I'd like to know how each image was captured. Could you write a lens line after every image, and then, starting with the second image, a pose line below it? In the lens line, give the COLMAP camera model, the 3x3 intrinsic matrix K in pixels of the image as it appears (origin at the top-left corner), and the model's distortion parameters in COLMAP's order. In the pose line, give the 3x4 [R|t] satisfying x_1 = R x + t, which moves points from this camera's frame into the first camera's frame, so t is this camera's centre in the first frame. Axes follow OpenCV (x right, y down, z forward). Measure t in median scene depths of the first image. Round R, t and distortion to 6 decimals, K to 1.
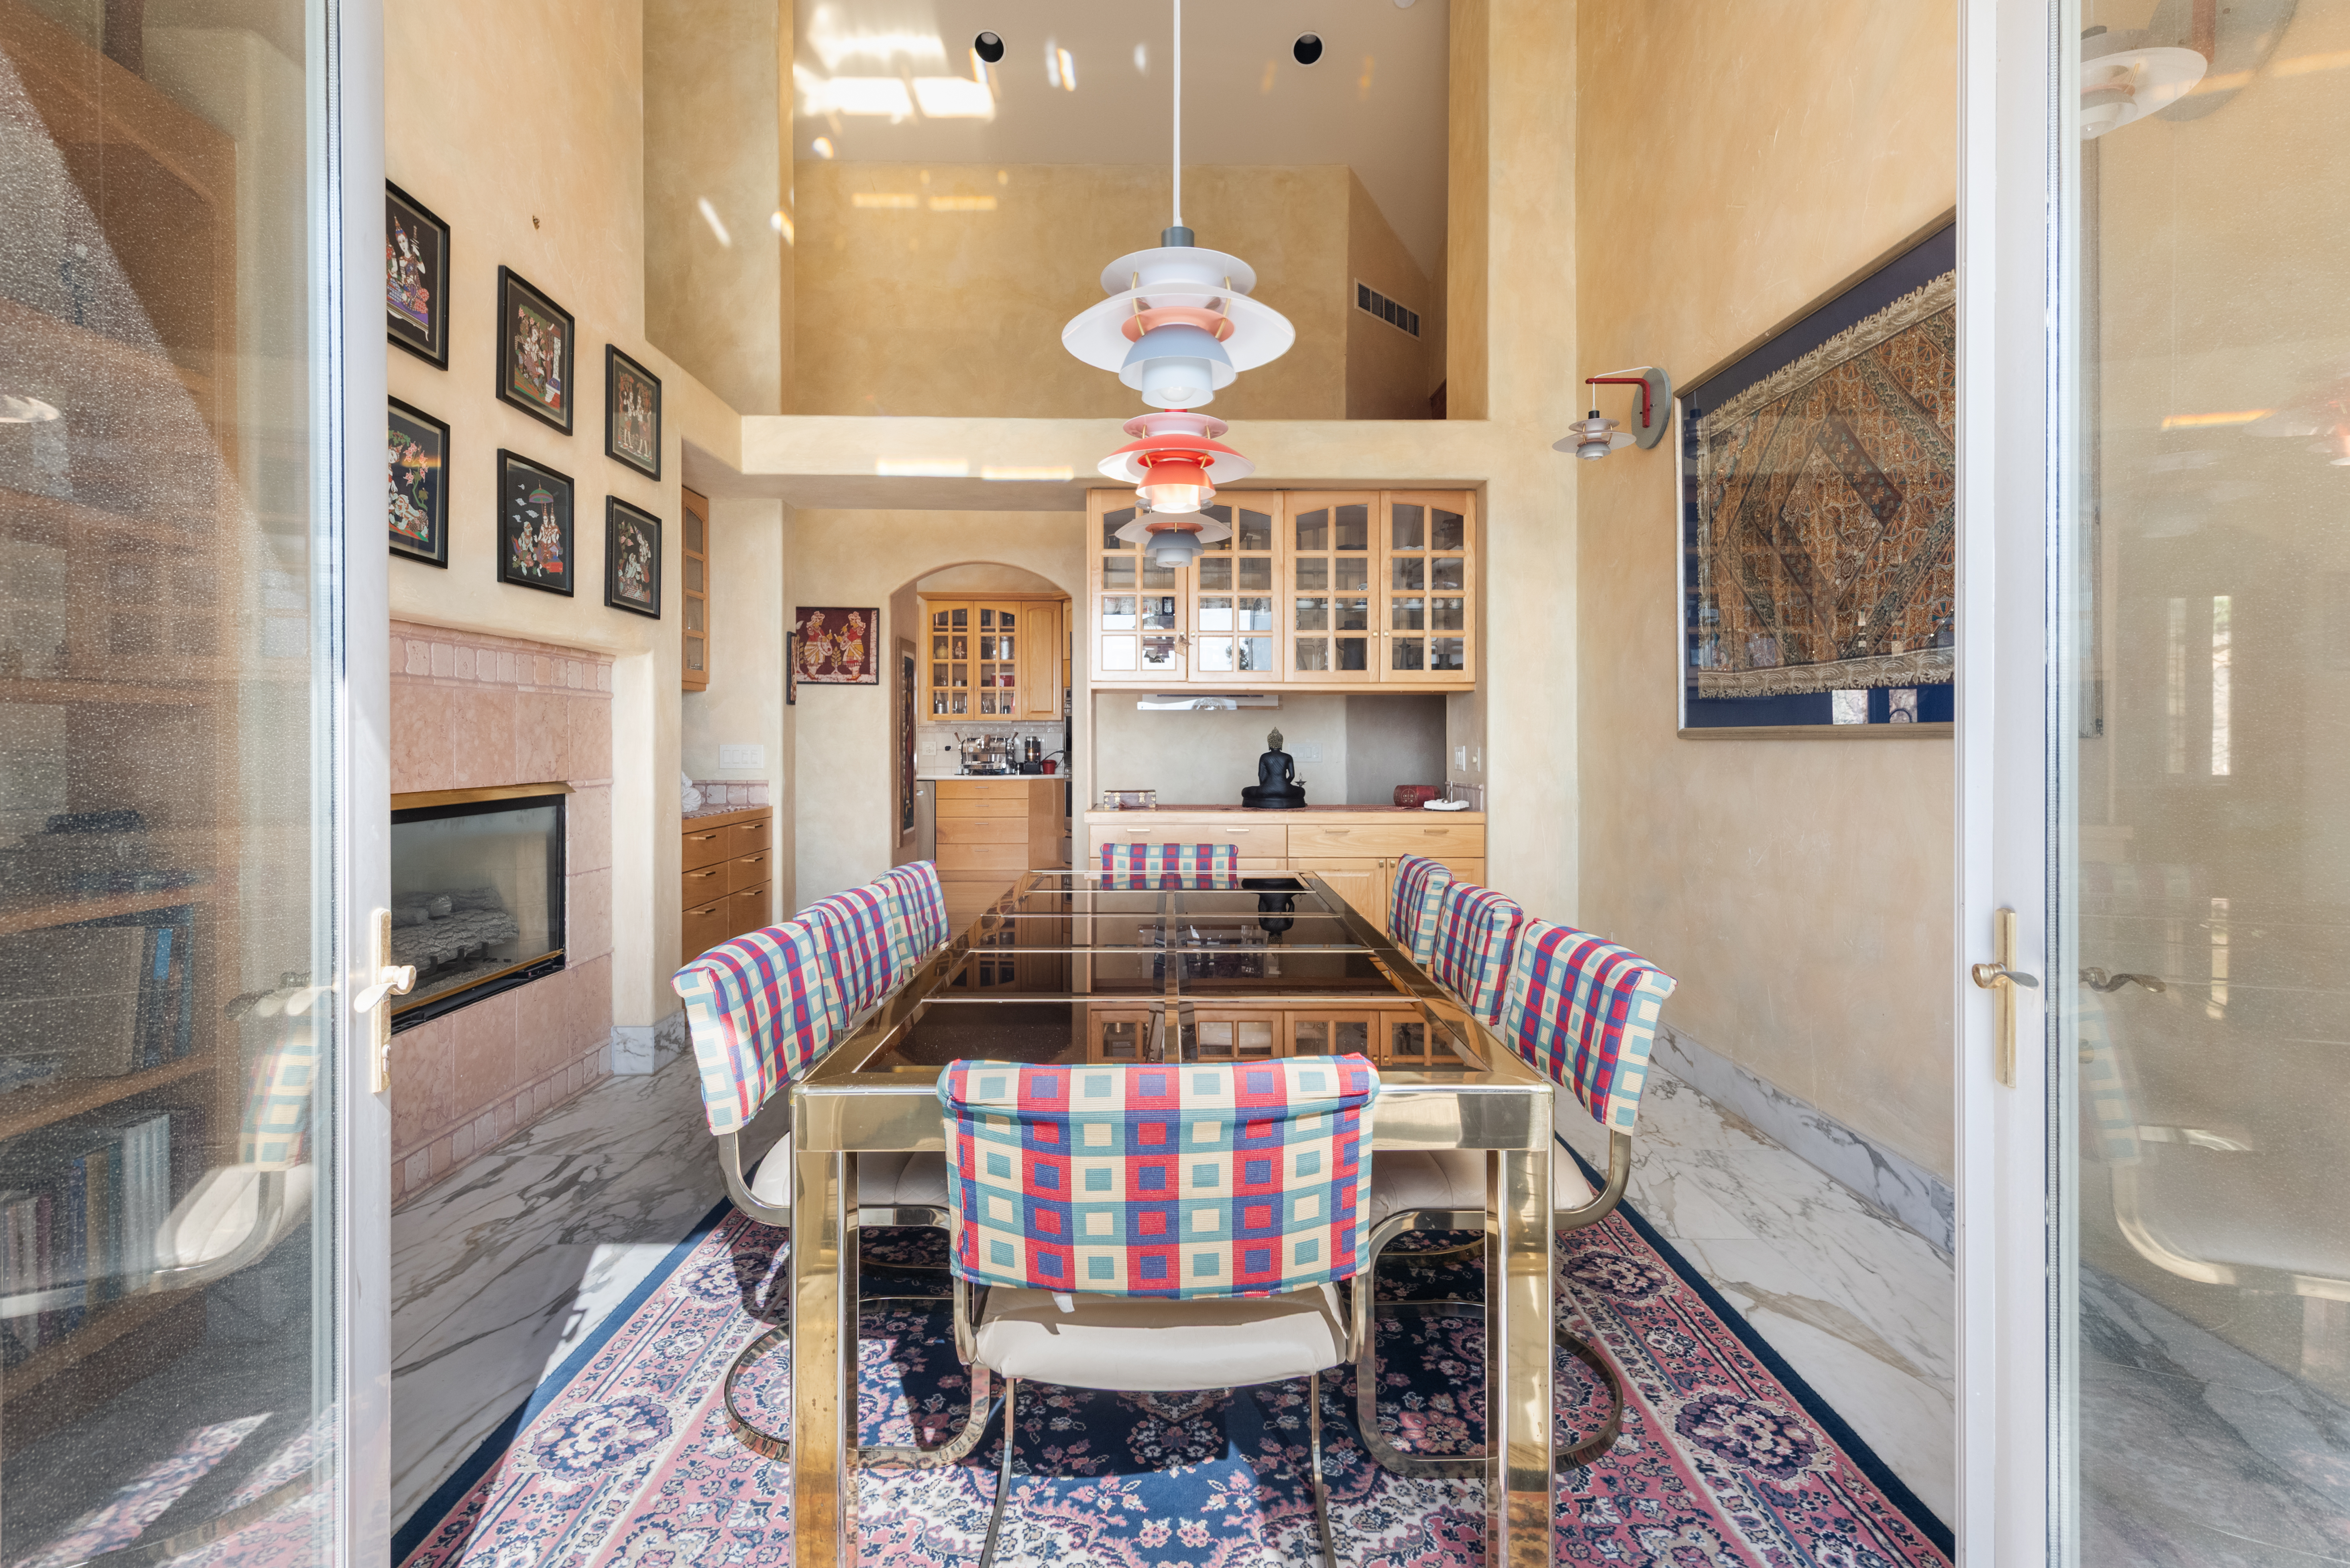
lens RADIAL K [[1108.1, 0, 1180.9], [0, 1108.1, 744.5], [0, 0, 1]] dist [-0.003219, -0.000542]
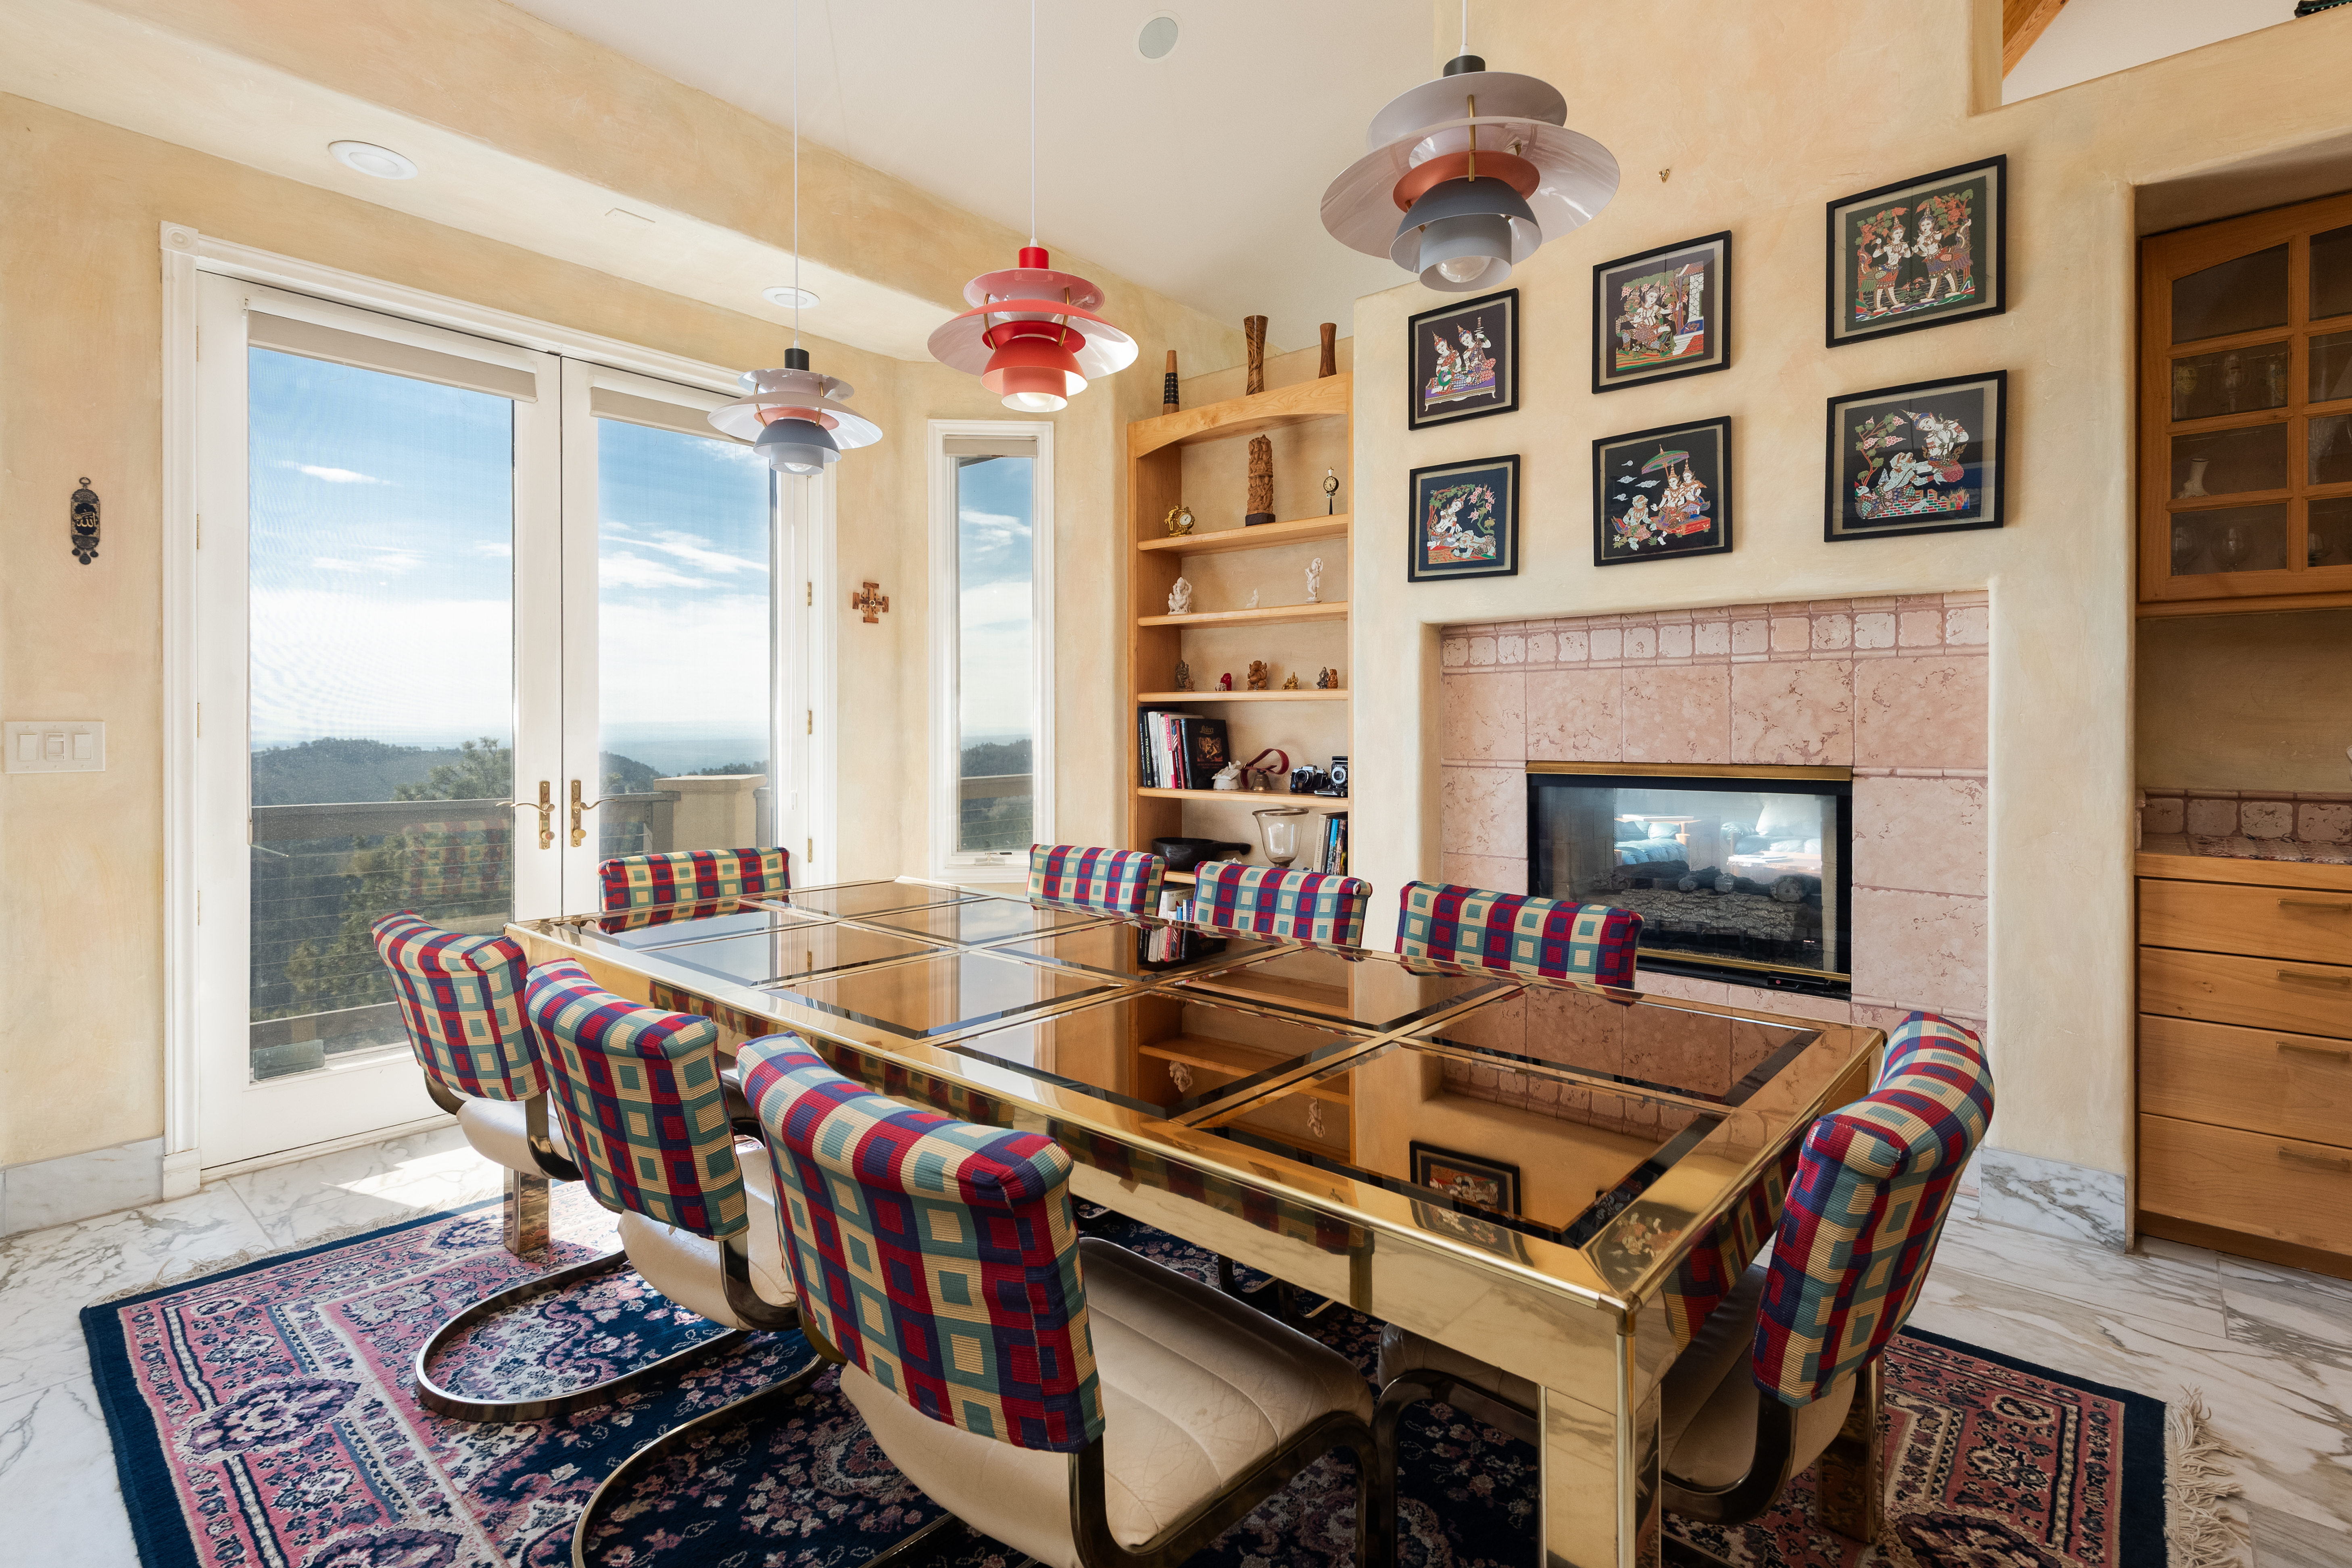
lens RADIAL K [[1108.9, 0, 1168.8], [0, 1108.9, 733.9], [0, 0, 1]] dist [-0.003219, -0.000542]
pose [[-0.675135, 0.000316, -0.737694, 0.430621], [-0.002932, 0.999991, 0.003111, 0.010549], [0.737688, 0.004263, -0.675128, 1.382122]]
